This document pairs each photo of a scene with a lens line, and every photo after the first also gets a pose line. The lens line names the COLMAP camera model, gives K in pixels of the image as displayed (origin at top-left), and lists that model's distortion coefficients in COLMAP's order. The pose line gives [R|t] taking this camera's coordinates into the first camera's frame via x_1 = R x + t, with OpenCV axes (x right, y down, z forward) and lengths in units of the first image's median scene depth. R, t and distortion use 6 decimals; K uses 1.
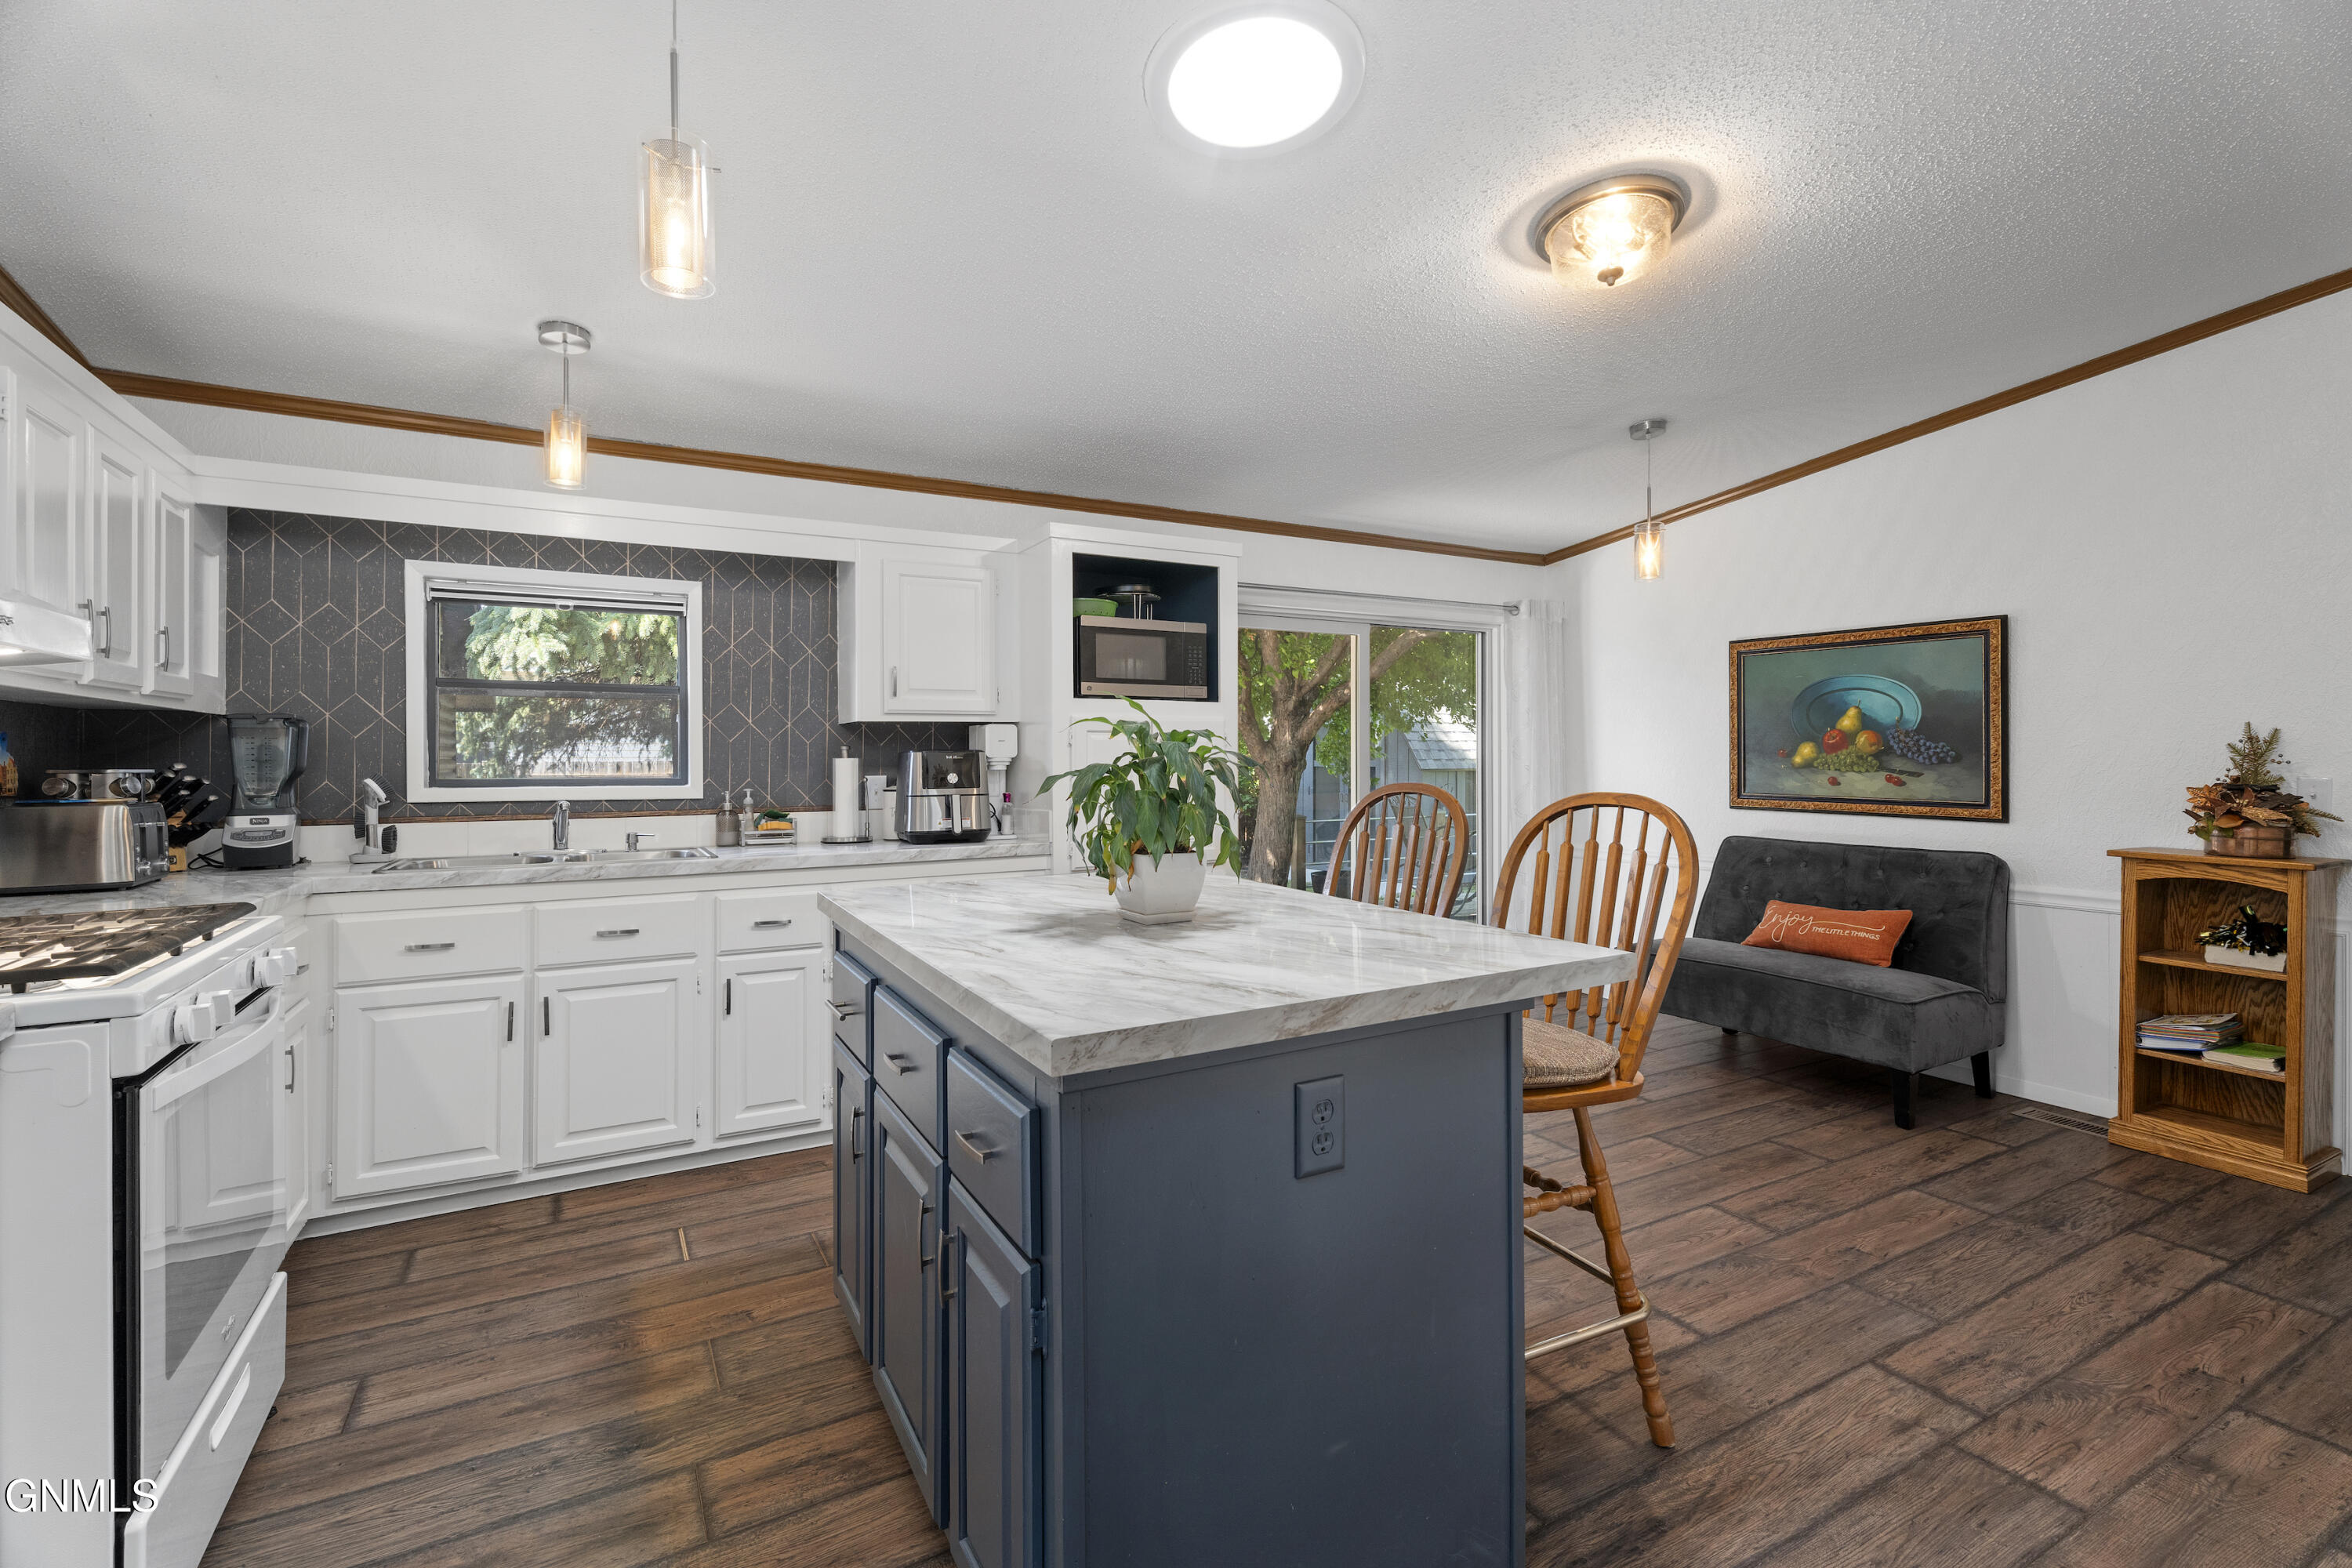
lens RADIAL K [[1052.7, 0, 1167.1], [0, 1052.7, 753.7], [0, 0, 1]] dist [0.007806, -0.001442]
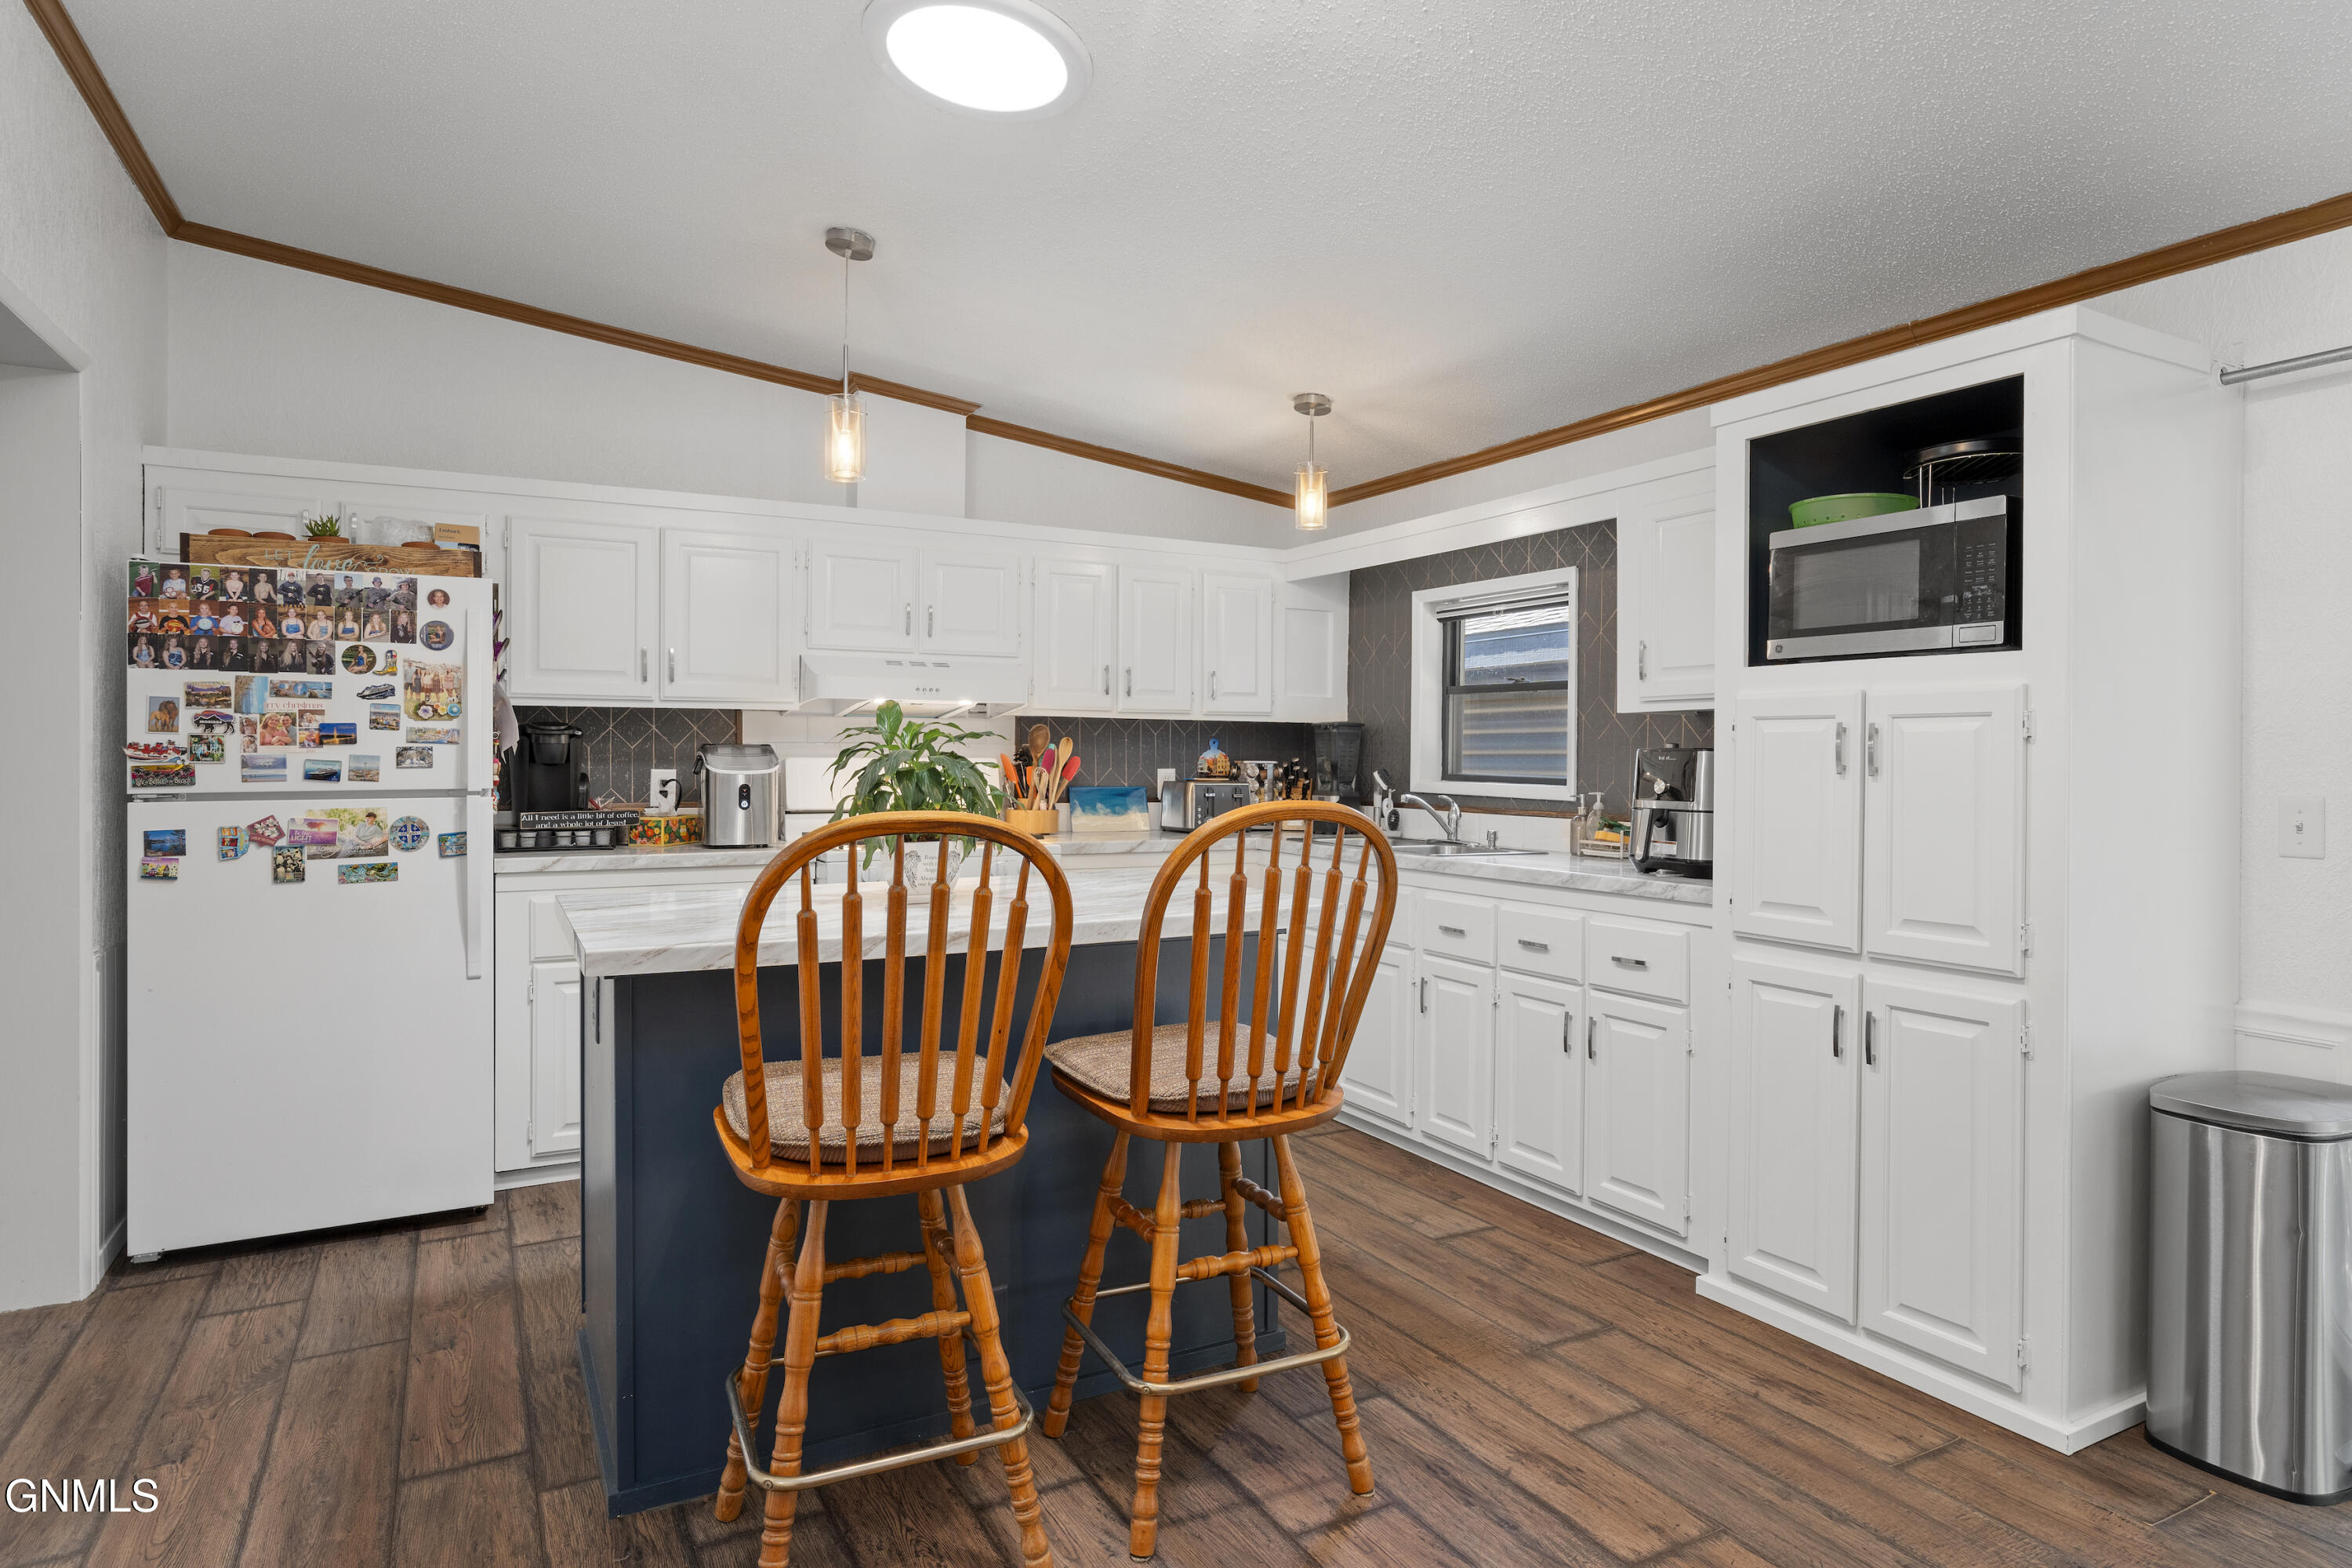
lens RADIAL K [[1289.8, 0, 1181.1], [0, 1289.8, 762.4], [0, 0, 1]] dist [0.003424, 0.000389]
pose [[0.010549, 0.008742, -0.999906, 0.684202], [-0.010517, 0.999907, 0.008631, 0.001922], [0.999889, 0.010425, 0.010640, 0.645192]]
